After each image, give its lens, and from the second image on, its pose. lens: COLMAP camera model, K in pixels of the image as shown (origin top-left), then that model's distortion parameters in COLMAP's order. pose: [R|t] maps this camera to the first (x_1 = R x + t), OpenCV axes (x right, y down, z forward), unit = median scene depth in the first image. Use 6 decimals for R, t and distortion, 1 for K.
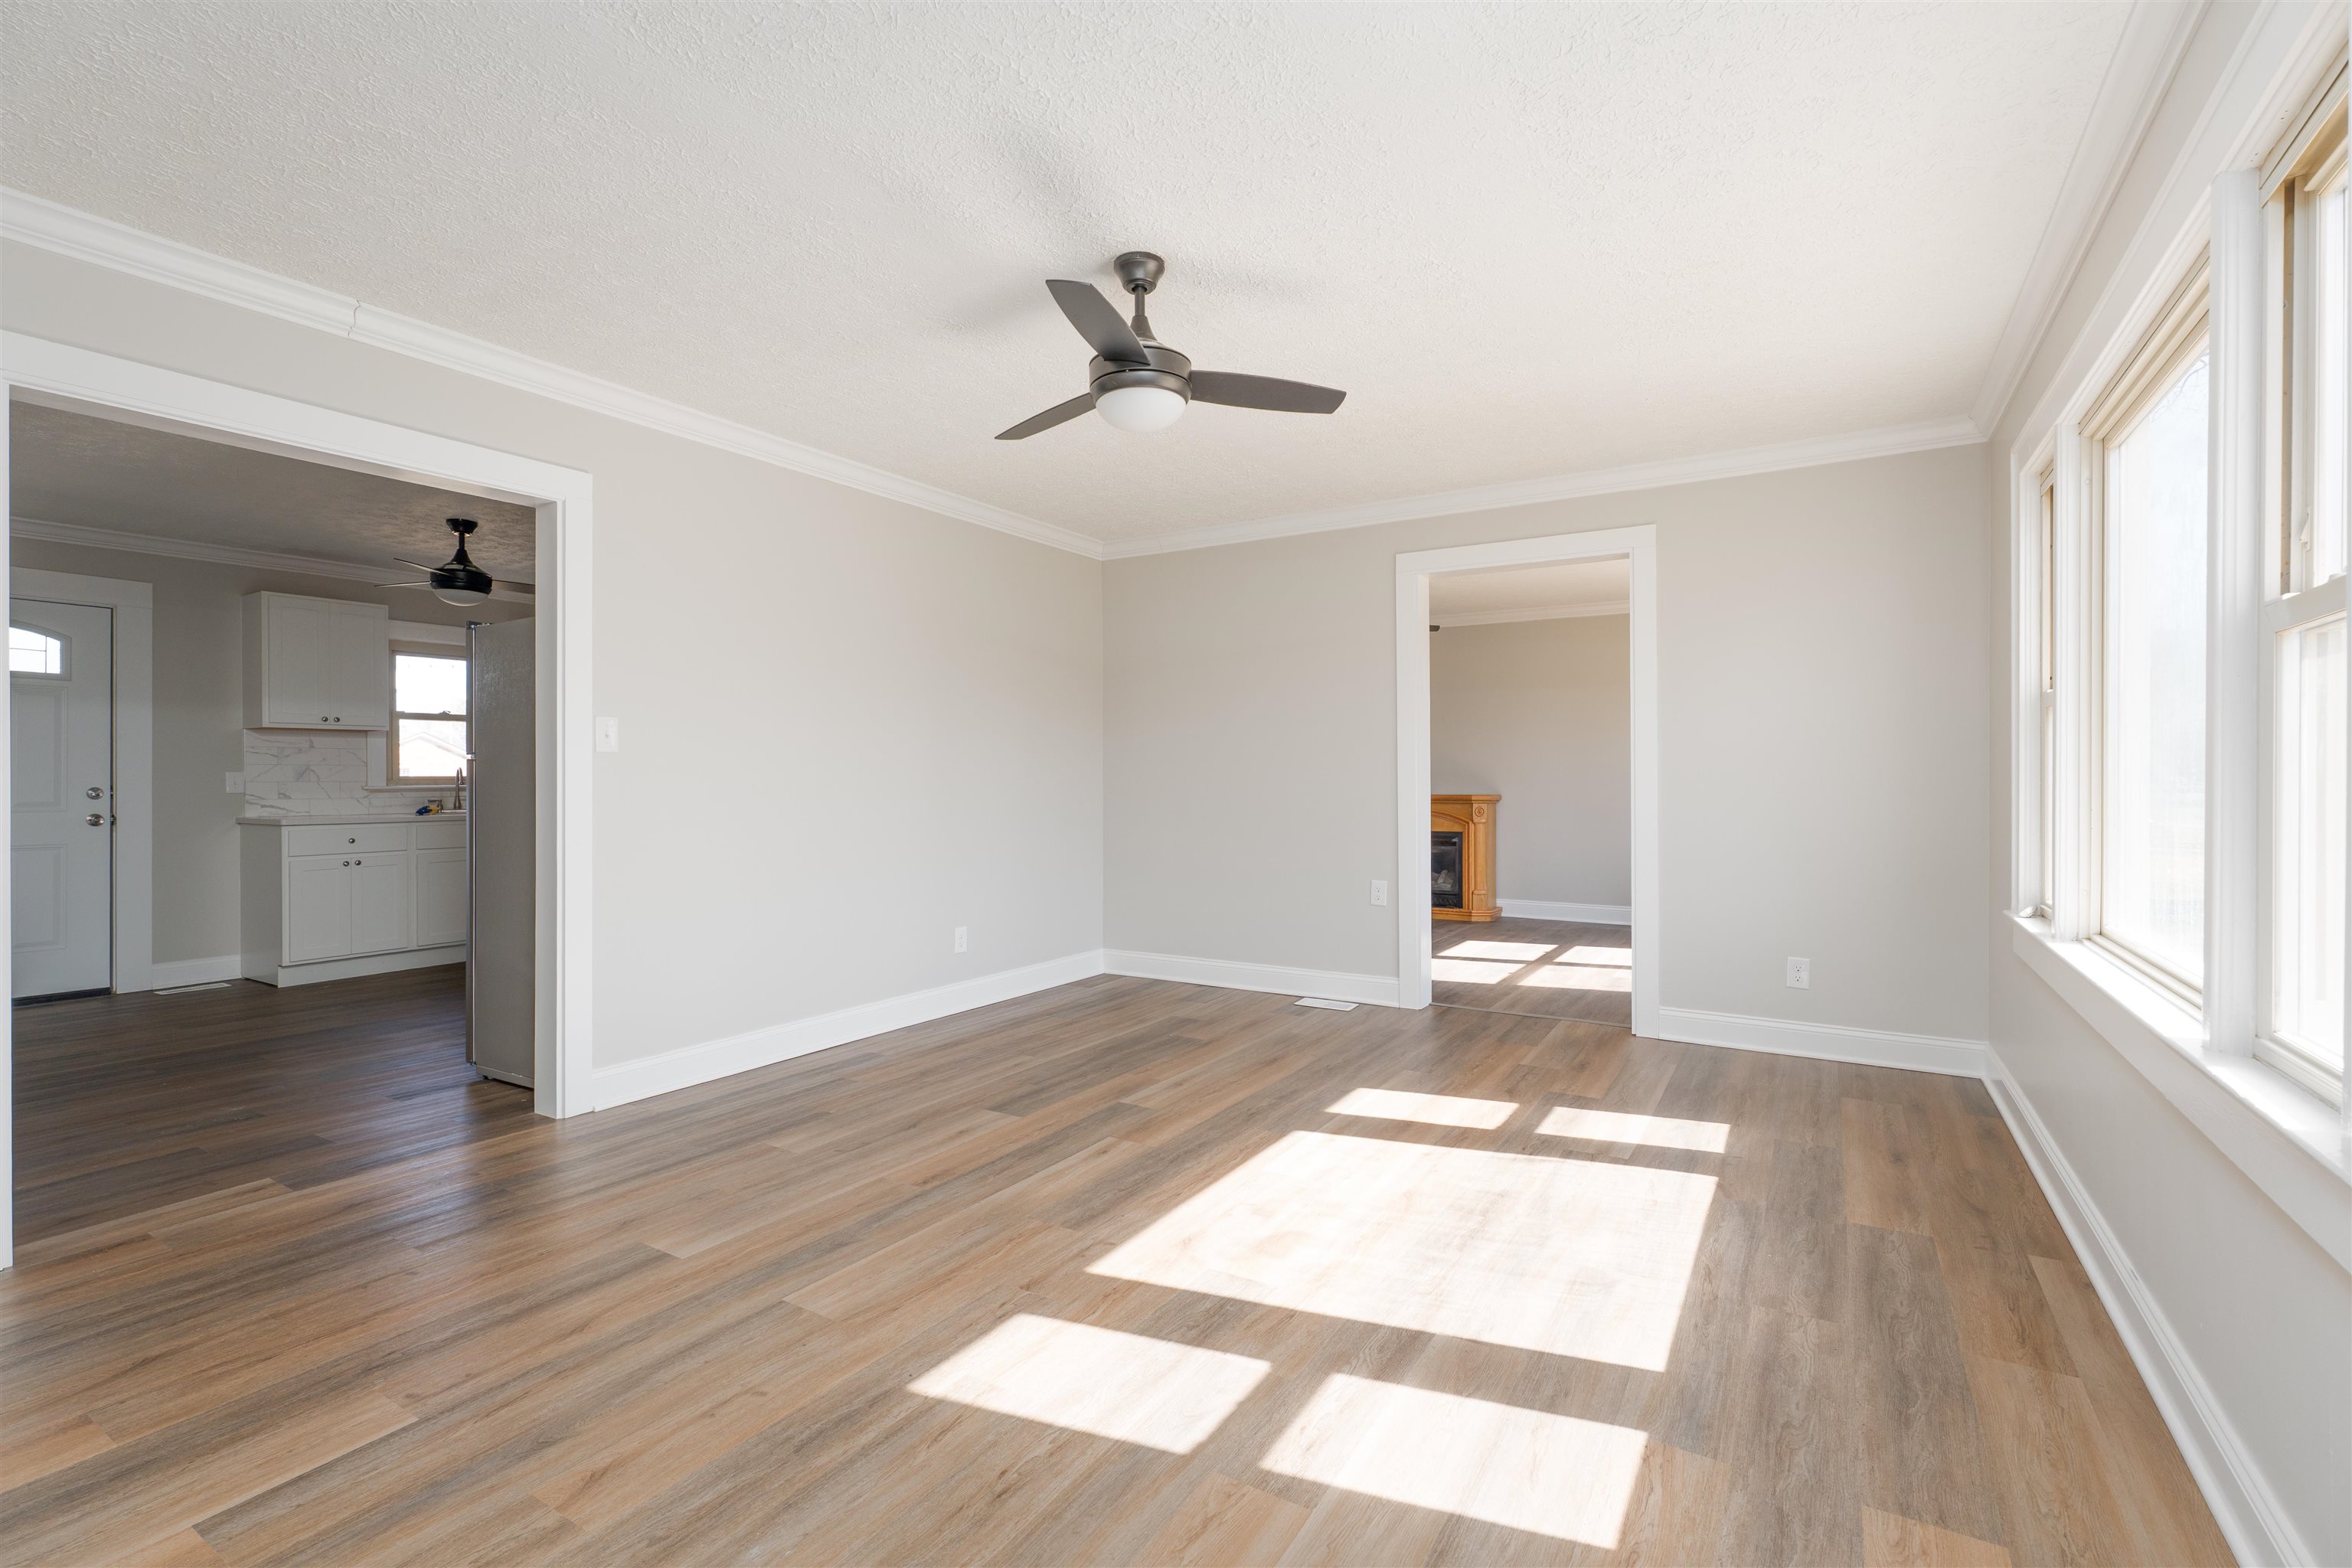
lens RADIAL K [[1040.3, 0, 1165.2], [0, 1040.3, 778.0], [0, 0, 1]] dist [-0.001753, -0.000933]
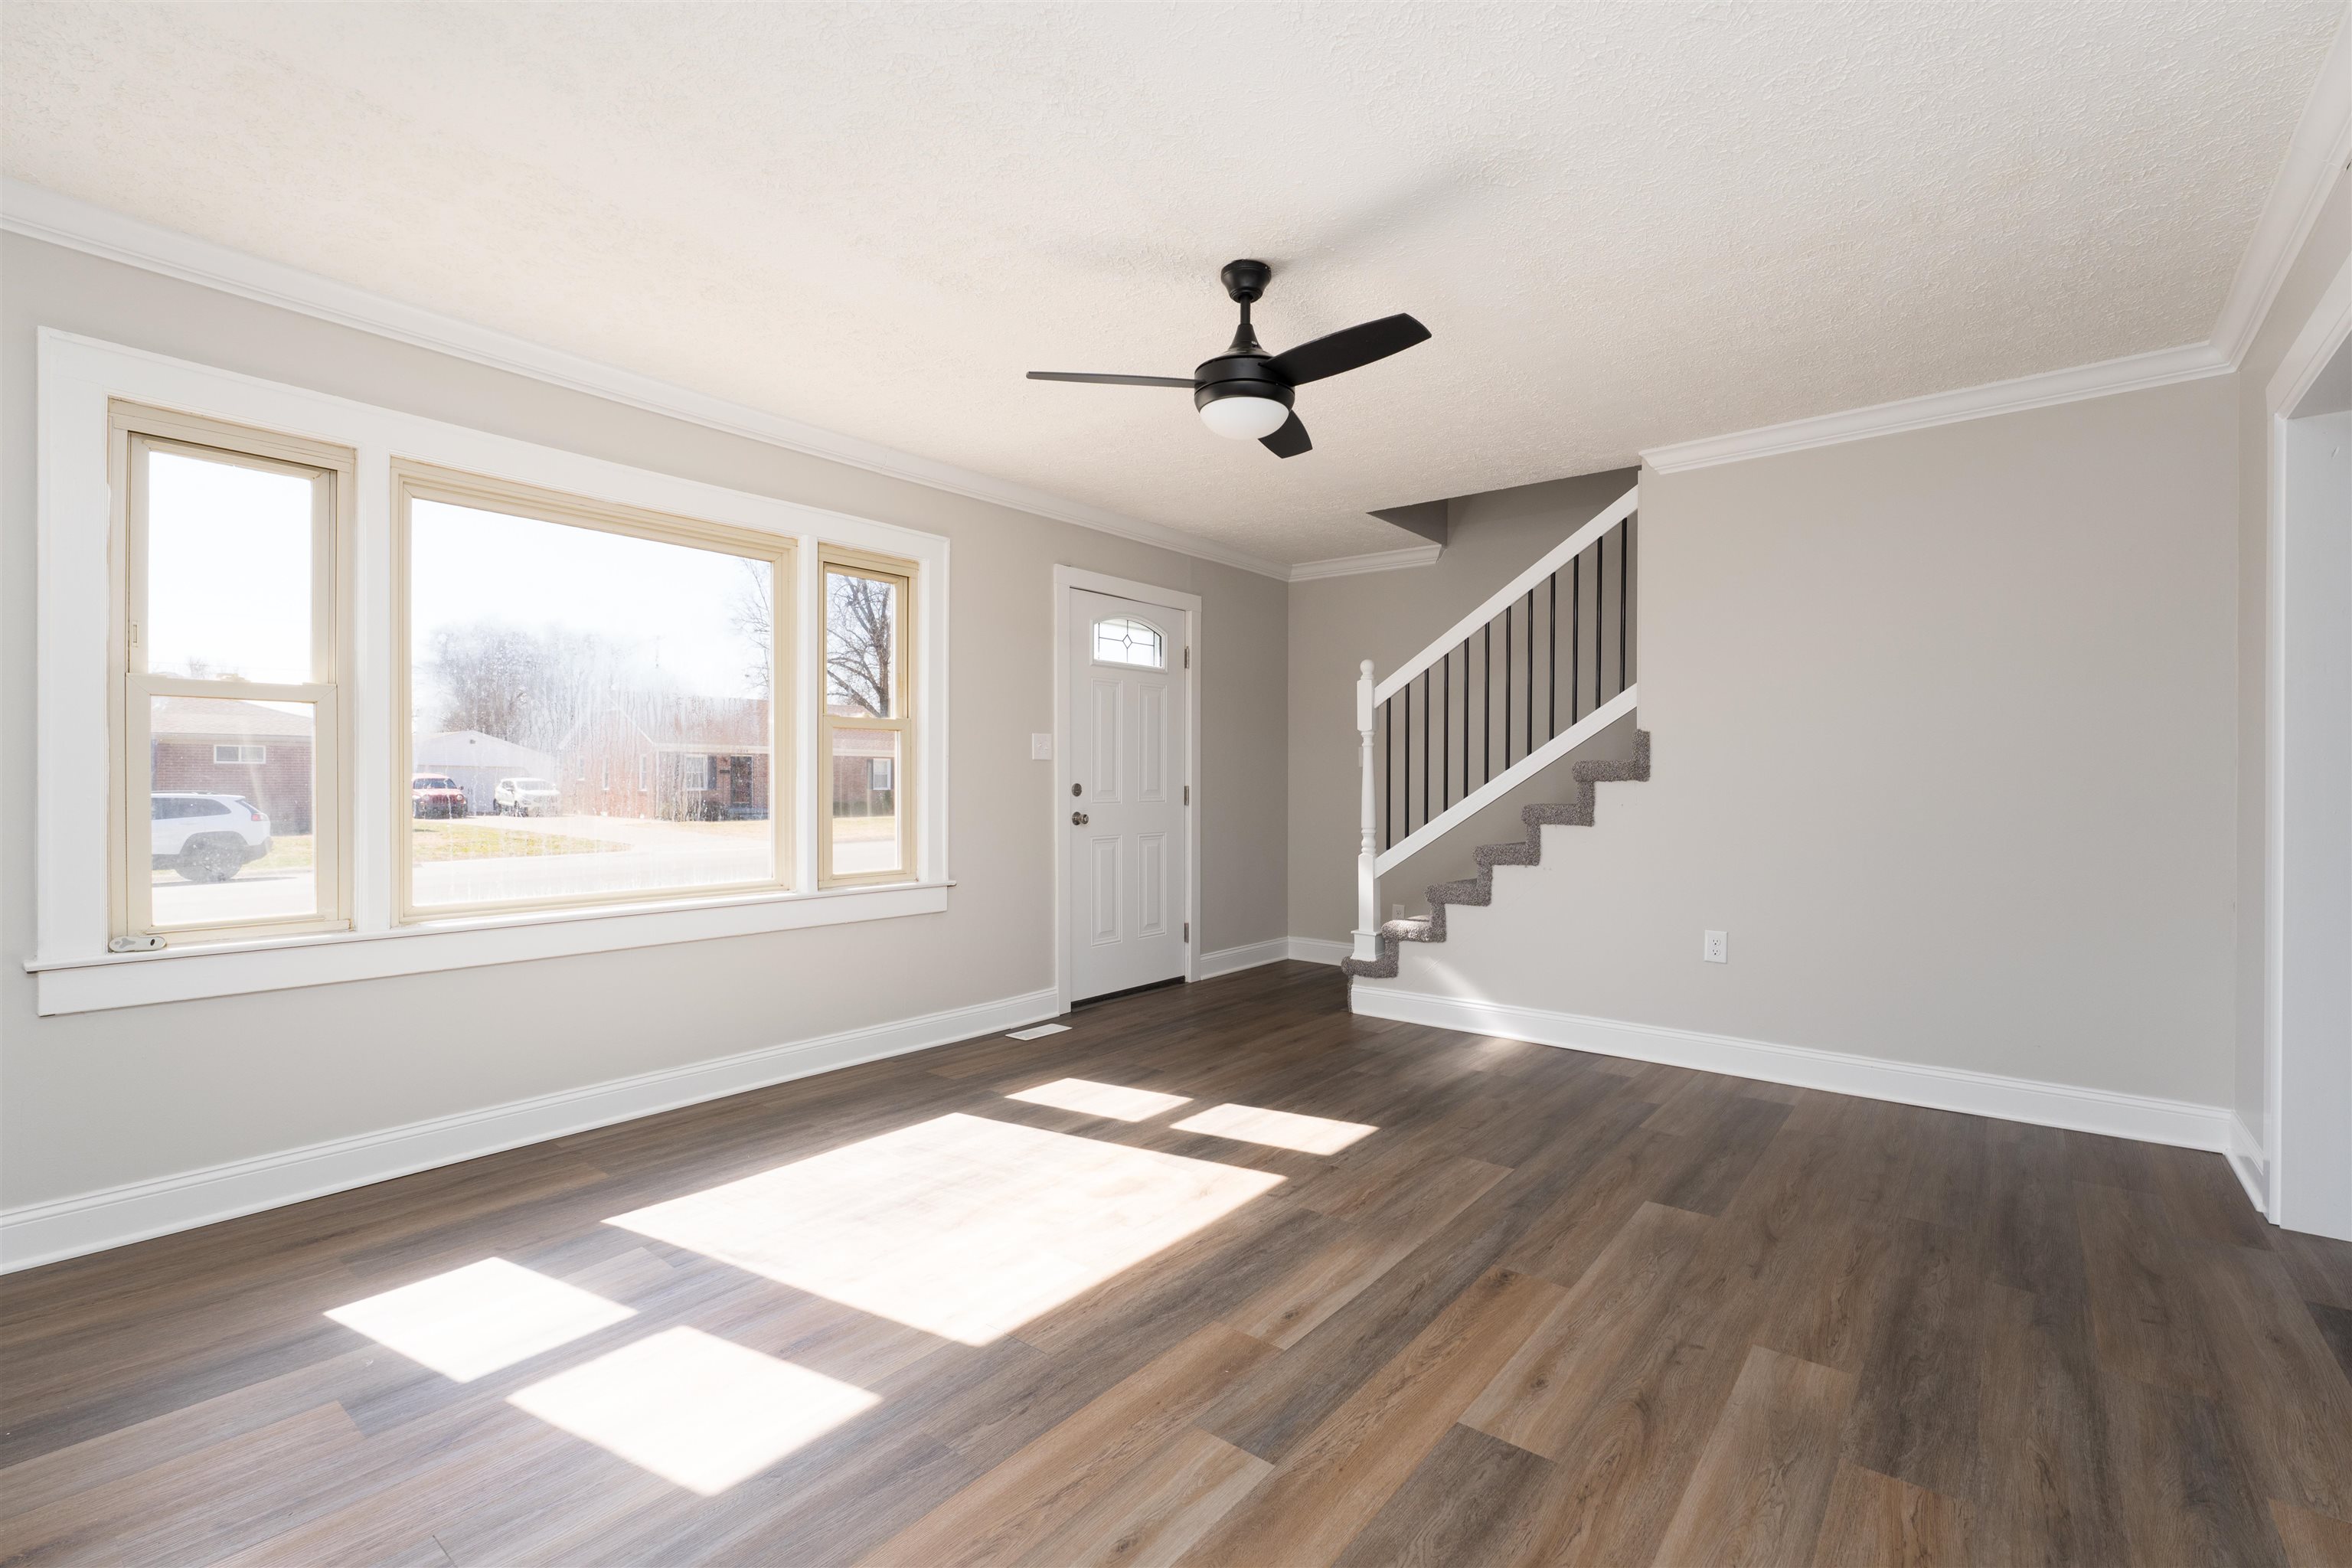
lens RADIAL K [[1040.3, 0, 1163.6], [0, 1040.3, 781.6], [0, 0, 1]] dist [-0.001753, -0.000933]
pose [[-0.992198, -0.000569, 0.124671, -0.072081], [-0.000832, 0.999998, -0.002059, 0.002798], [-0.124669, -0.002146, -0.992196, 1.993817]]
